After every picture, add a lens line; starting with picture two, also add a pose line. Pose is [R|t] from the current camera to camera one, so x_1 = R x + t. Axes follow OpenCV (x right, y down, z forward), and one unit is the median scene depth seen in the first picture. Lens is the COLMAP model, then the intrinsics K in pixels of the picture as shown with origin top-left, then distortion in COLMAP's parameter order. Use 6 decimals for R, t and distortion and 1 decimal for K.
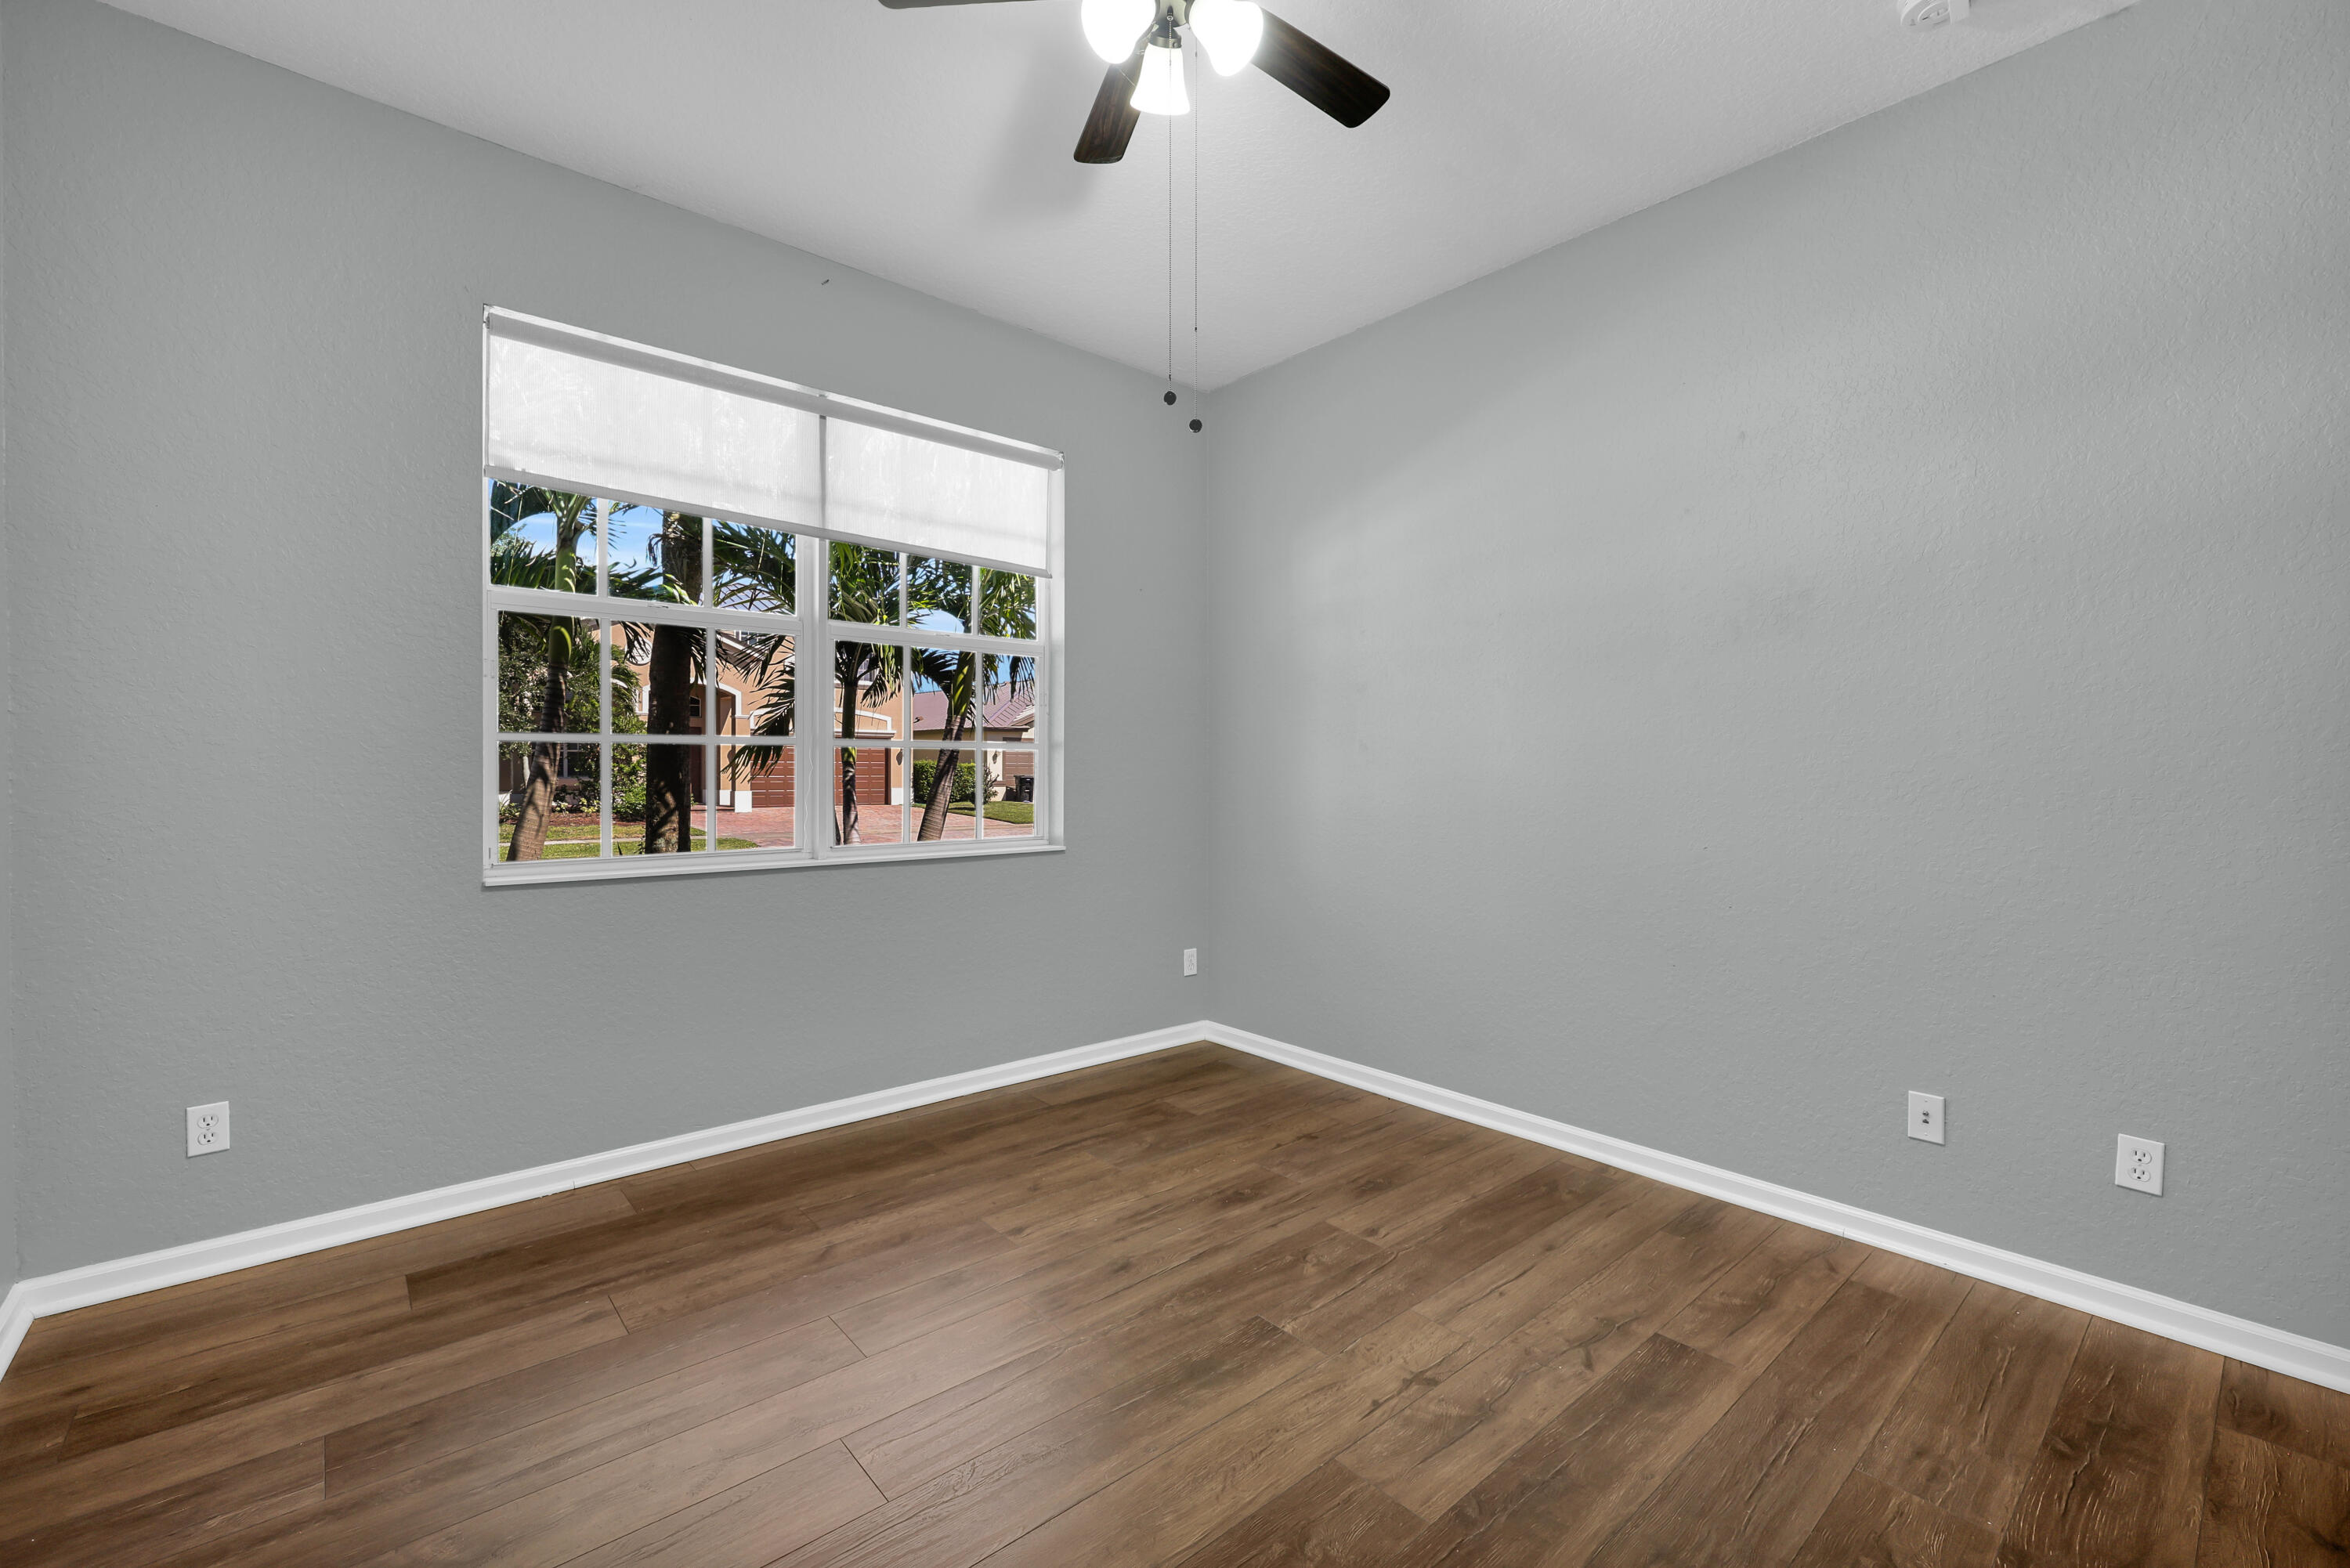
lens RADIAL K [[974.2, 0, 1172.9], [0, 974.2, 772.7], [0, 0, 1]] dist [-0.001273, 0.000007]
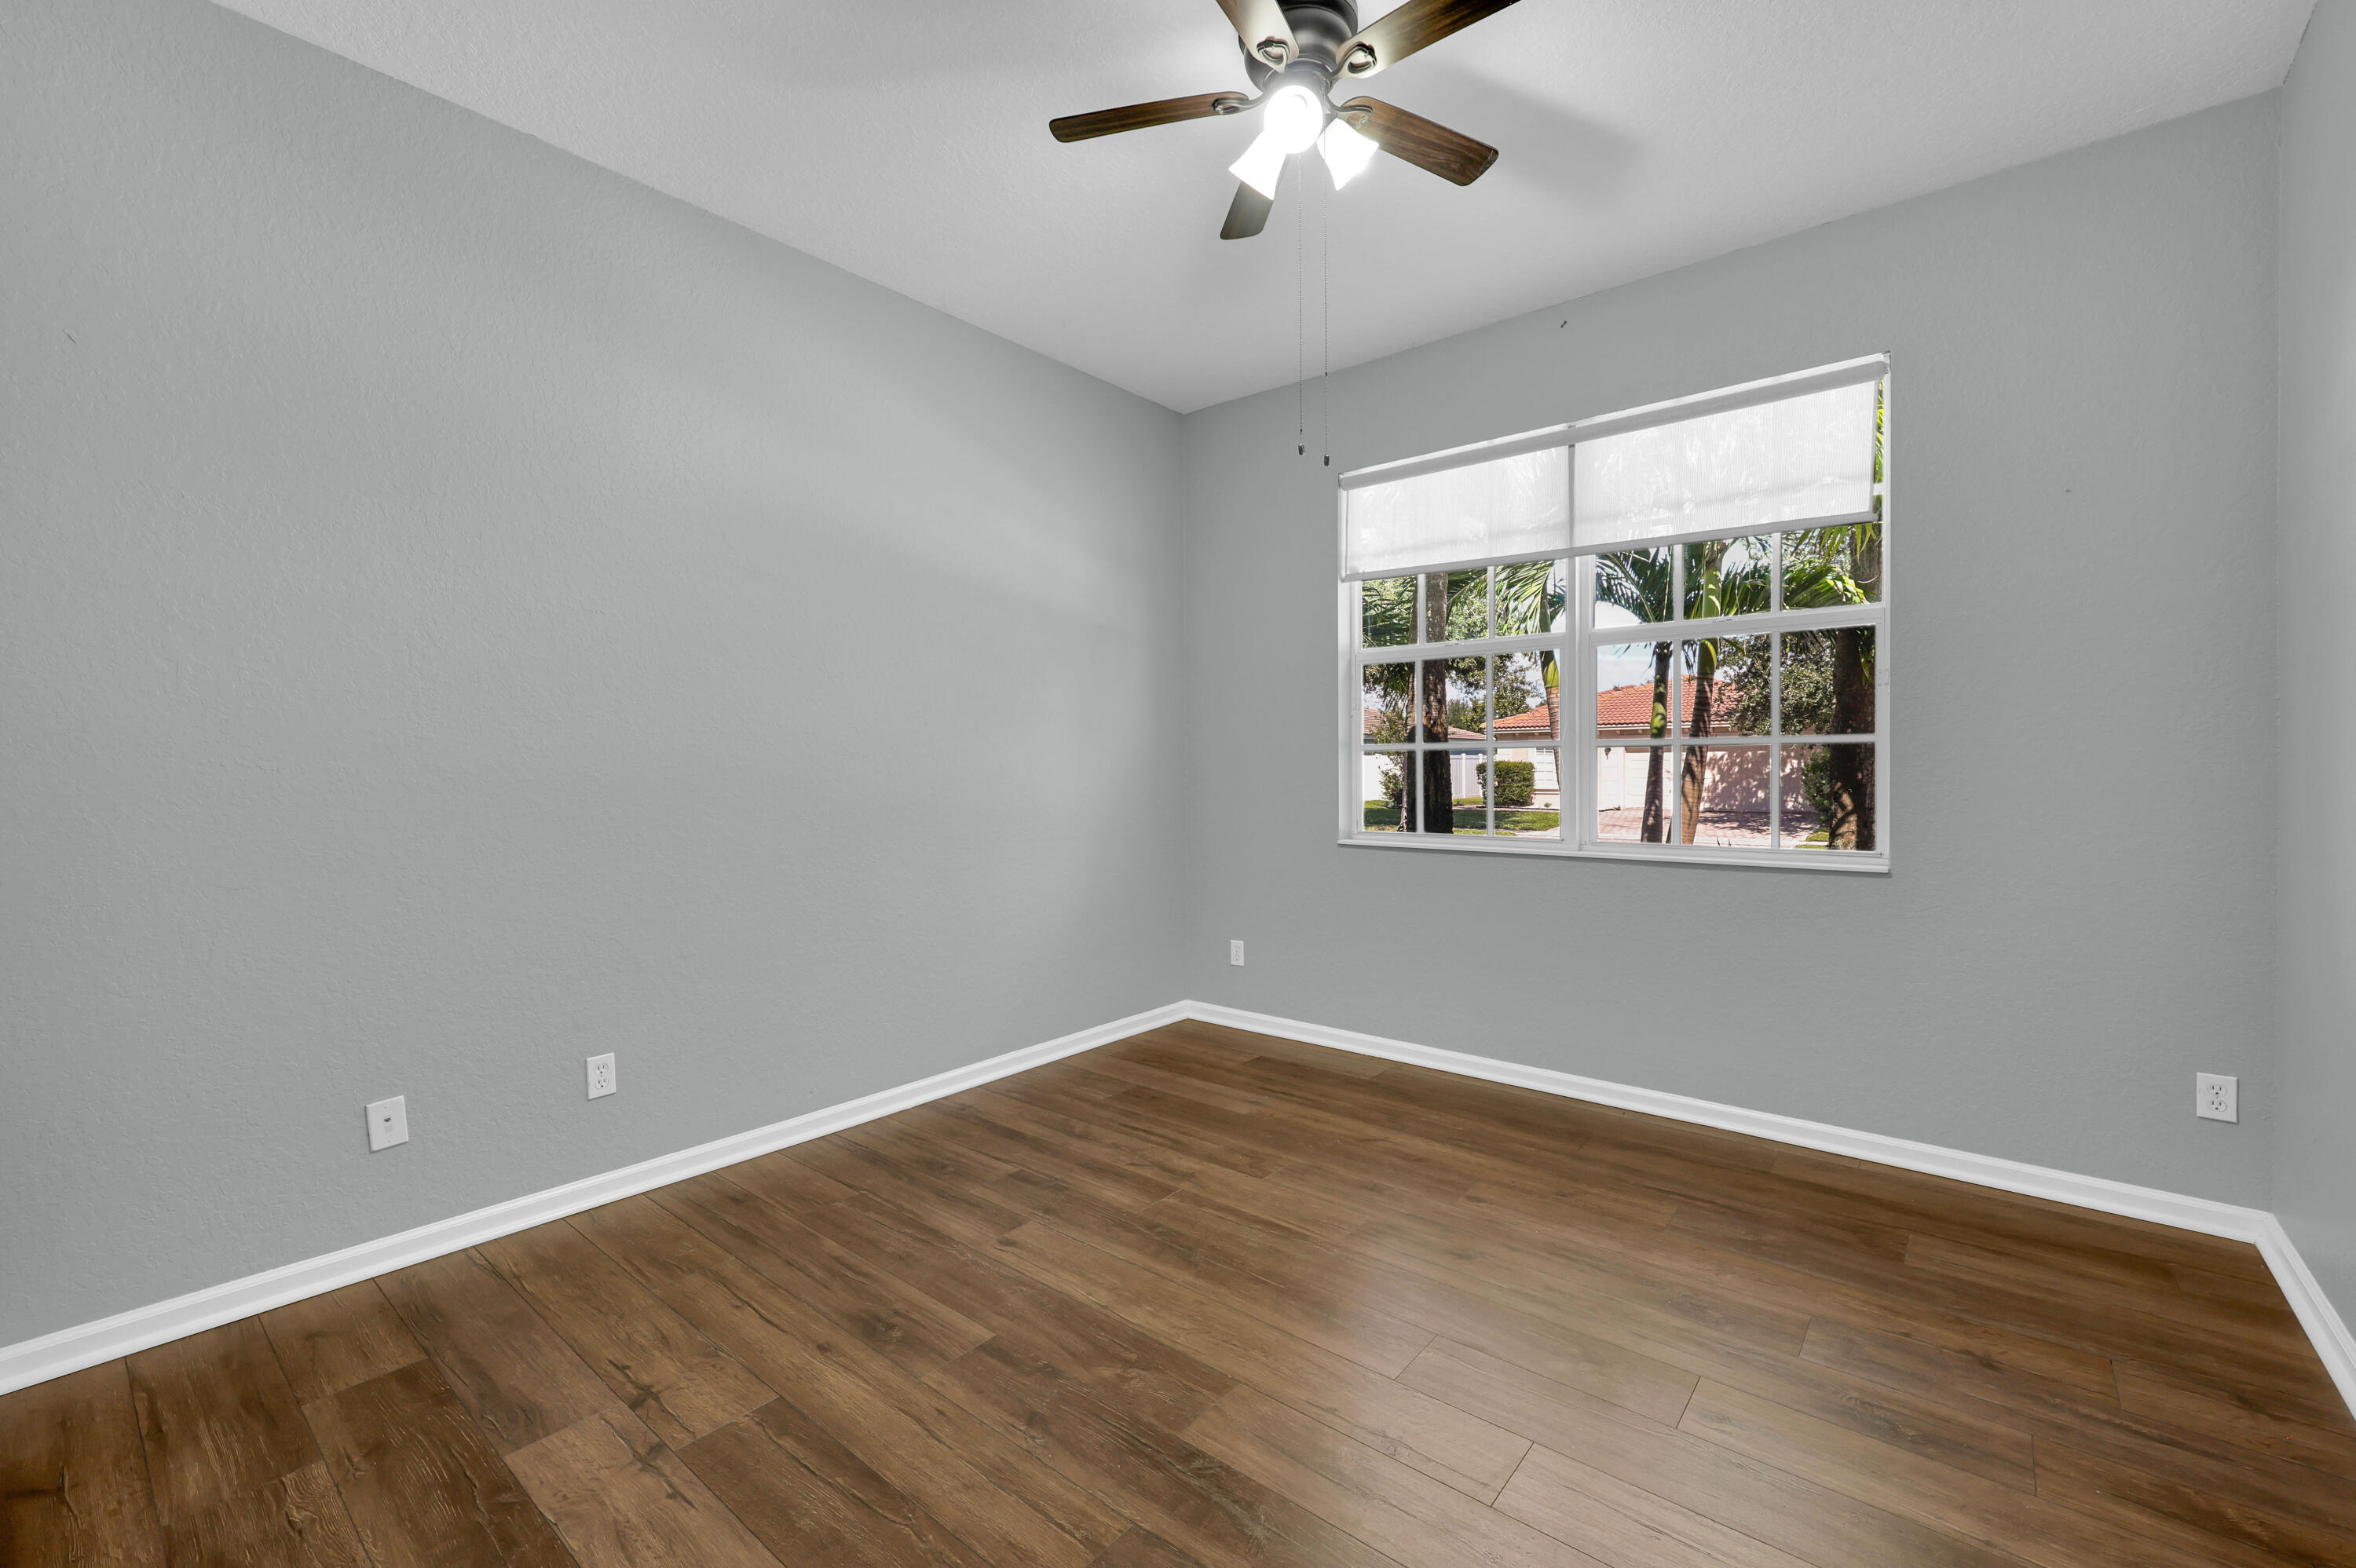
lens RADIAL K [[976.7, 0, 1173.2], [0, 976.7, 781.8], [0, 0, 1]] dist [-0.001273, 0.000007]
pose [[0.167097, 0.010331, -0.985886, 0.843575], [-0.002154, 0.999947, 0.010113, 0.000605], [0.985938, 0.000434, 0.167111, 0.494643]]
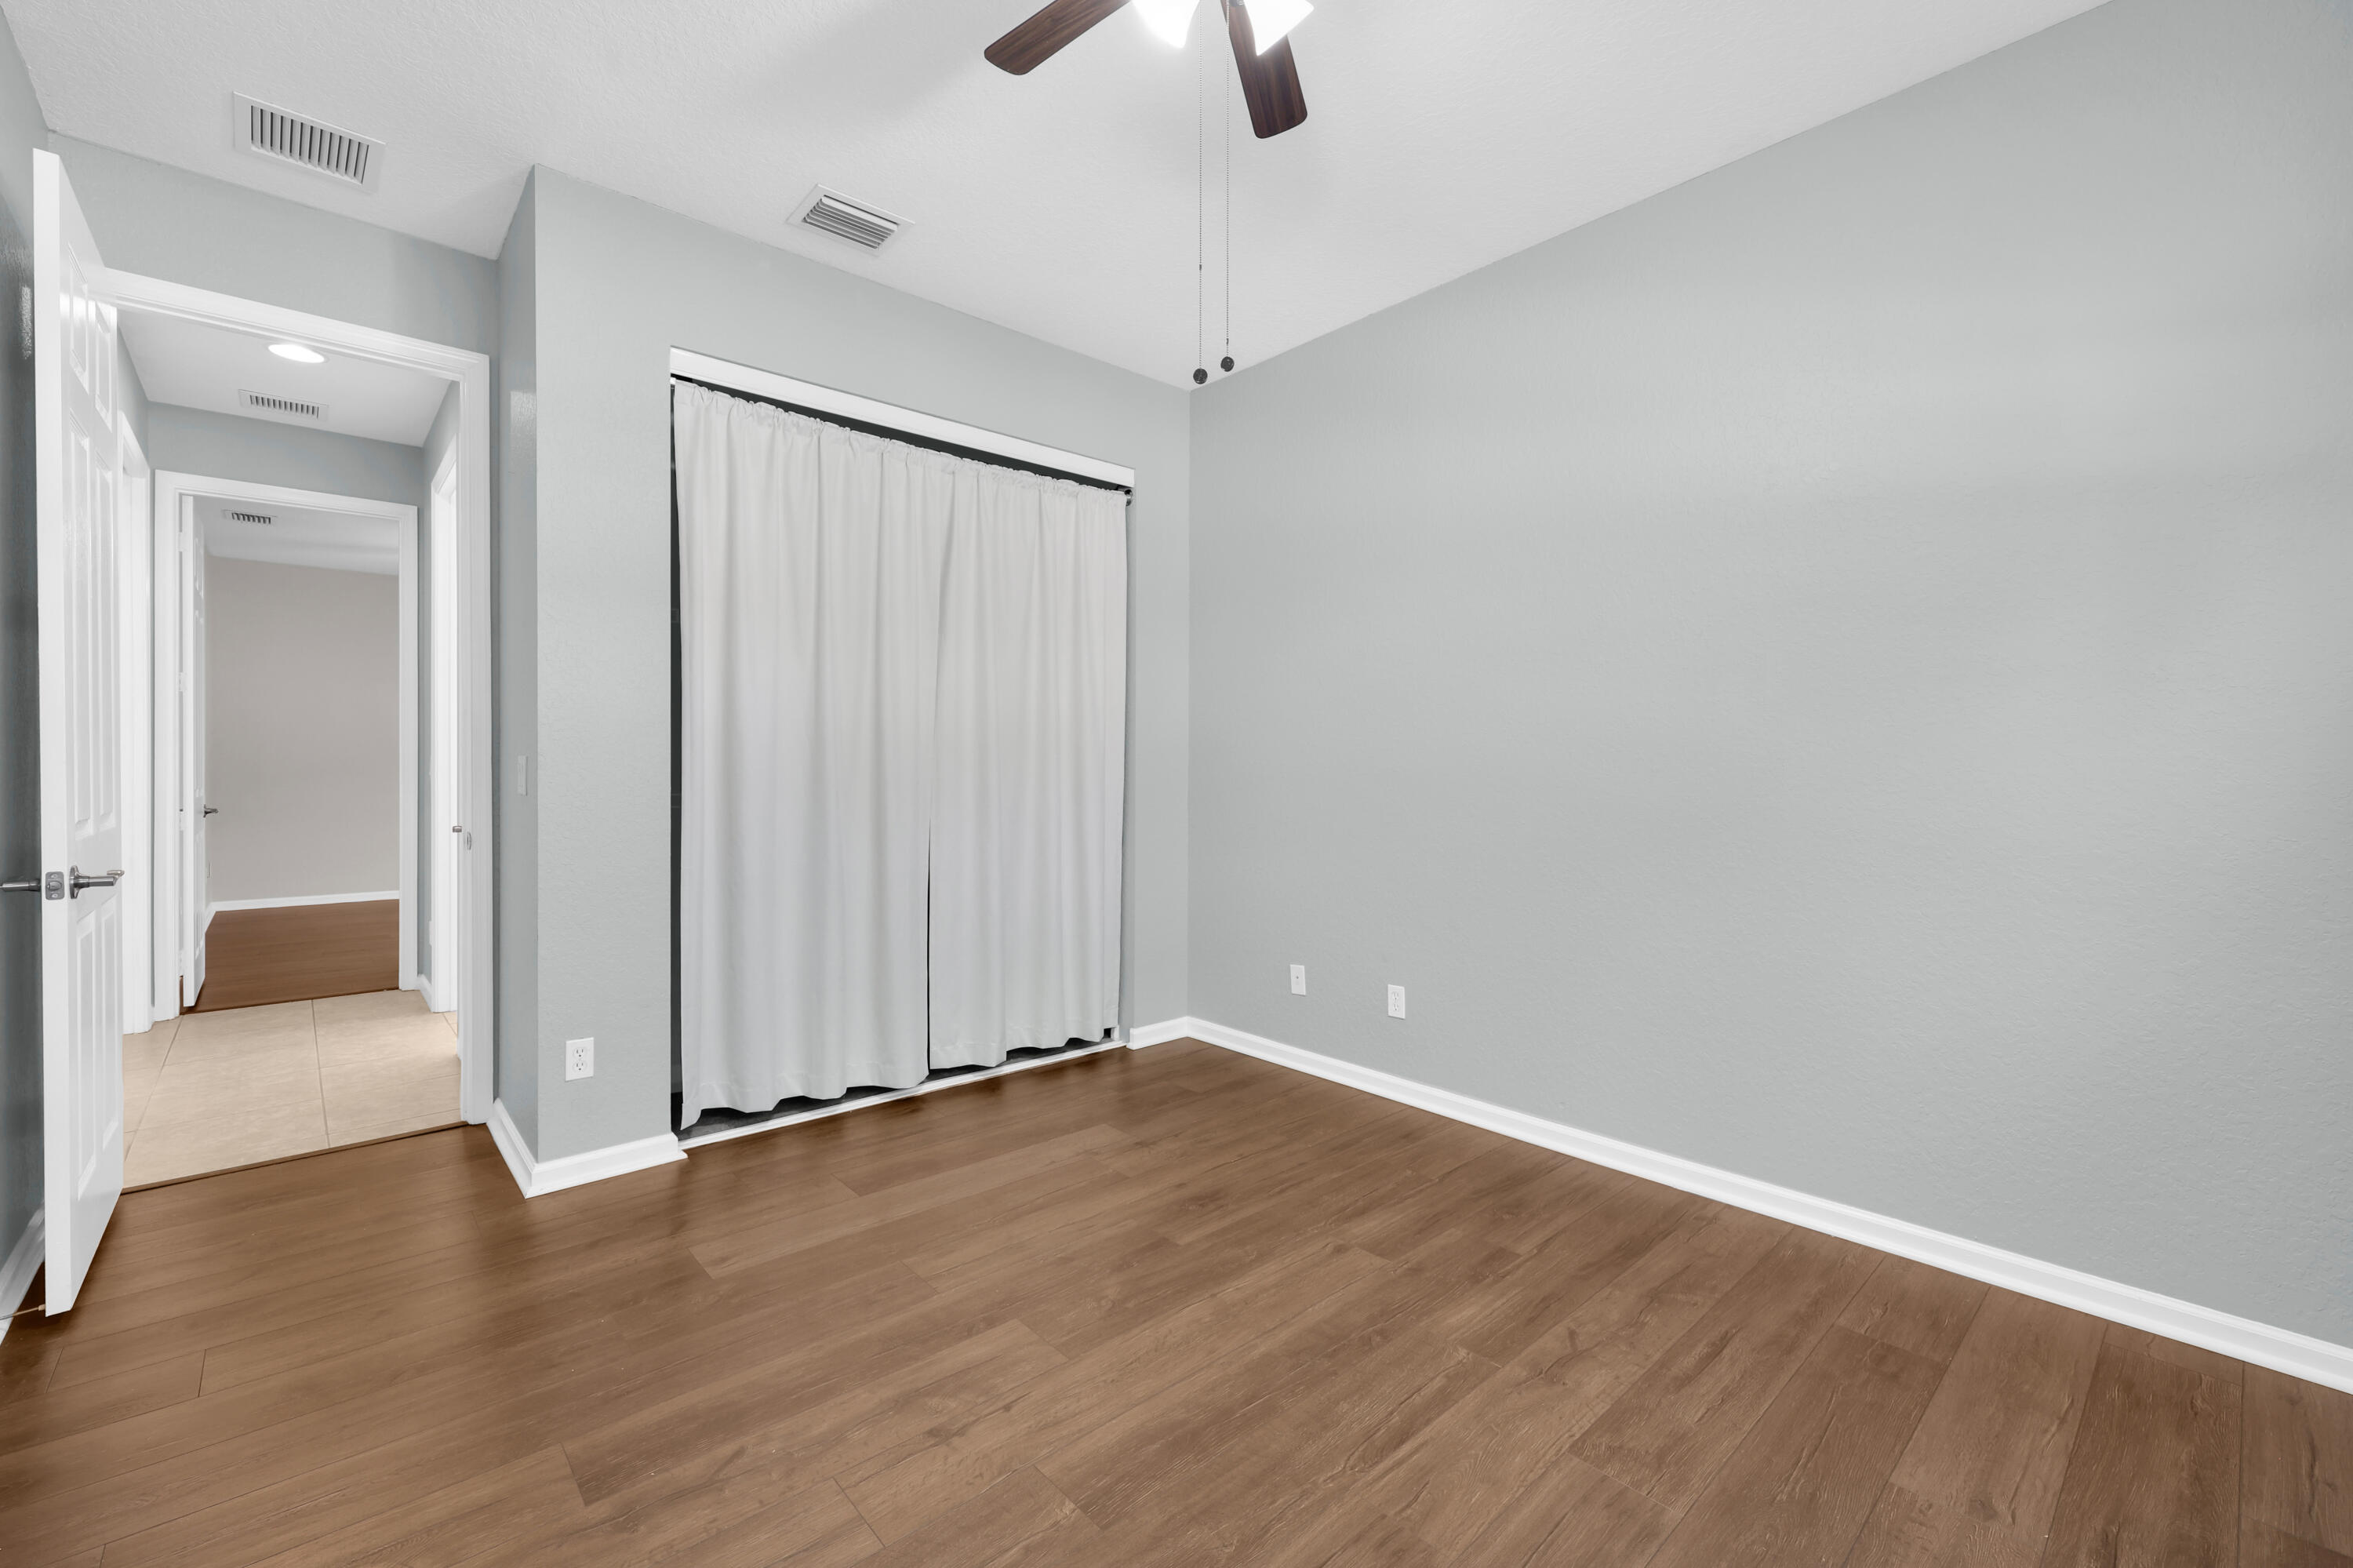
lens RADIAL K [[975.6, 0, 1176.7], [0, 975.6, 777.4], [0, 0, 1]] dist [-0.001273, 0.000007]
pose [[-0.999693, -0.010983, -0.022206, 0.047217], [-0.011274, 0.999852, 0.013019, -0.009466], [0.022059, 0.013265, -0.999669, 1.458830]]
